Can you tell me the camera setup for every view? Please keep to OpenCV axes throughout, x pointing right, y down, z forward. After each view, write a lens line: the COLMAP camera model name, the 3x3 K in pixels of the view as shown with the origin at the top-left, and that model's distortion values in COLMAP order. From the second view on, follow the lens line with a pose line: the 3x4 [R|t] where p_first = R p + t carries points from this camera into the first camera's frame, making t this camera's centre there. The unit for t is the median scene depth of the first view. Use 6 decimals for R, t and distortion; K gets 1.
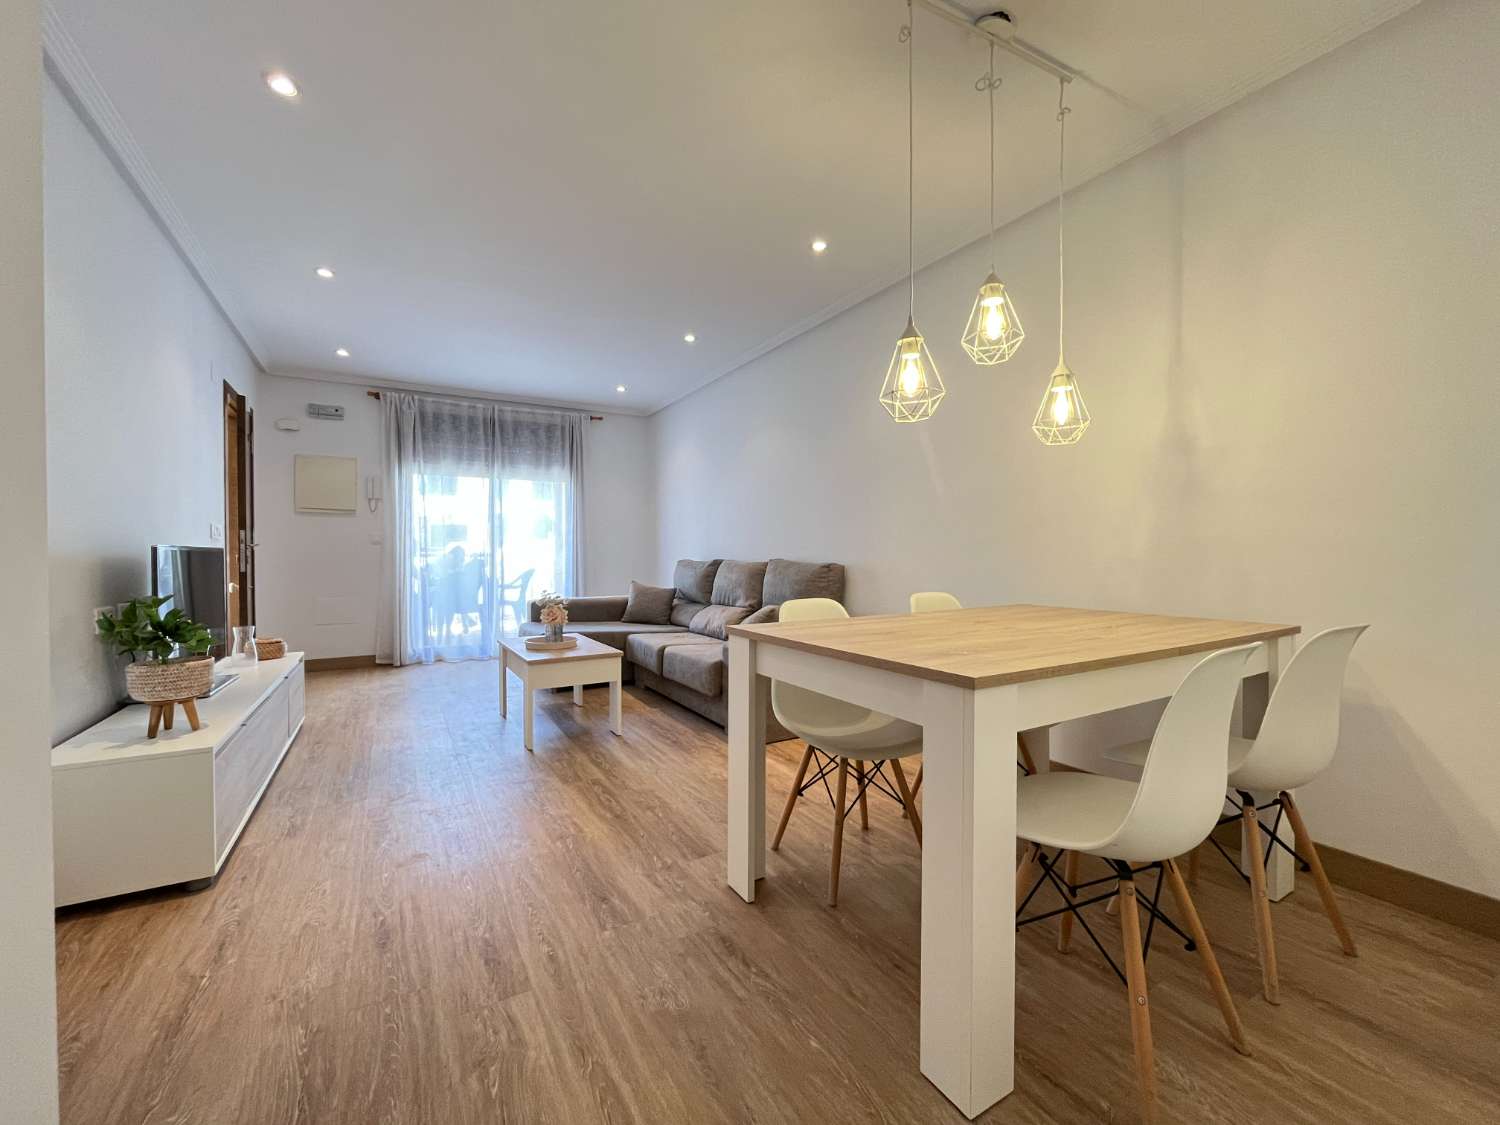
lens RADIAL K [[613.8, 0, 746.6], [0, 613.8, 561.1], [0, 0, 1]] dist [-0.001125, -0.001045]
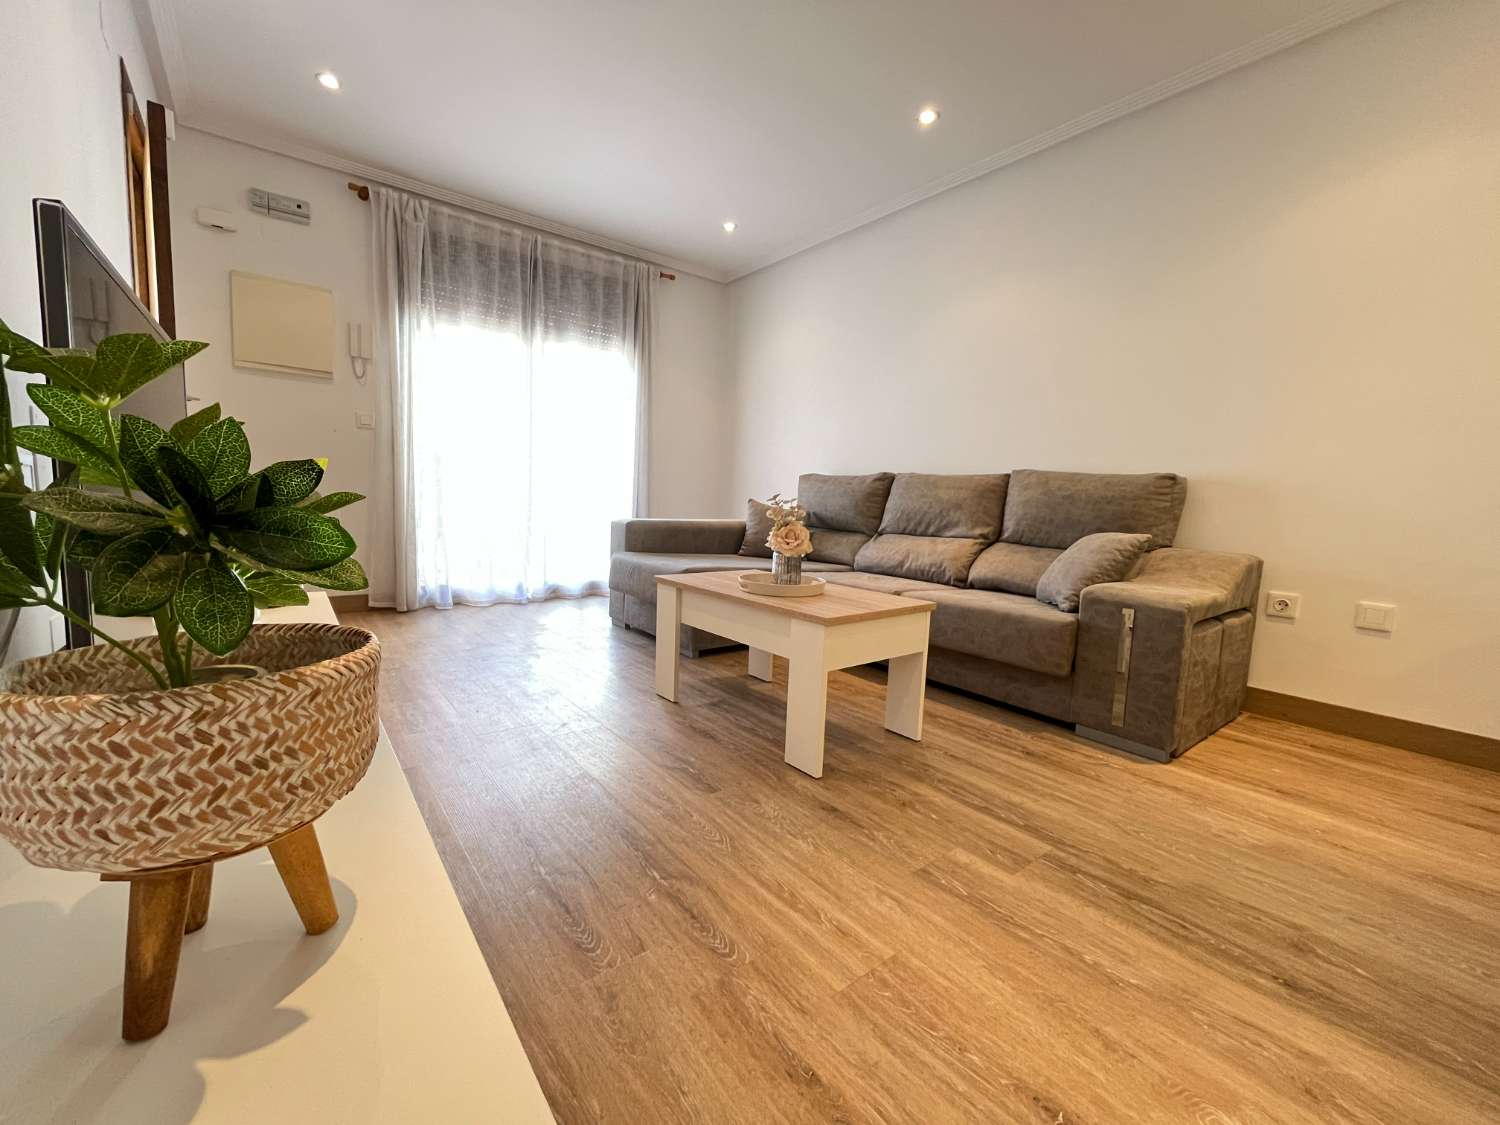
lens RADIAL K [[613.8, 0, 749.7], [0, 613.8, 561.7], [0, 0, 1]] dist [-0.001125, -0.001045]
pose [[0.989976, 0.024218, 0.139146, -0.288243], [-0.037506, 0.994896, 0.093678, 0.038054], [-0.136168, -0.097958, 0.985831, 0.282562]]
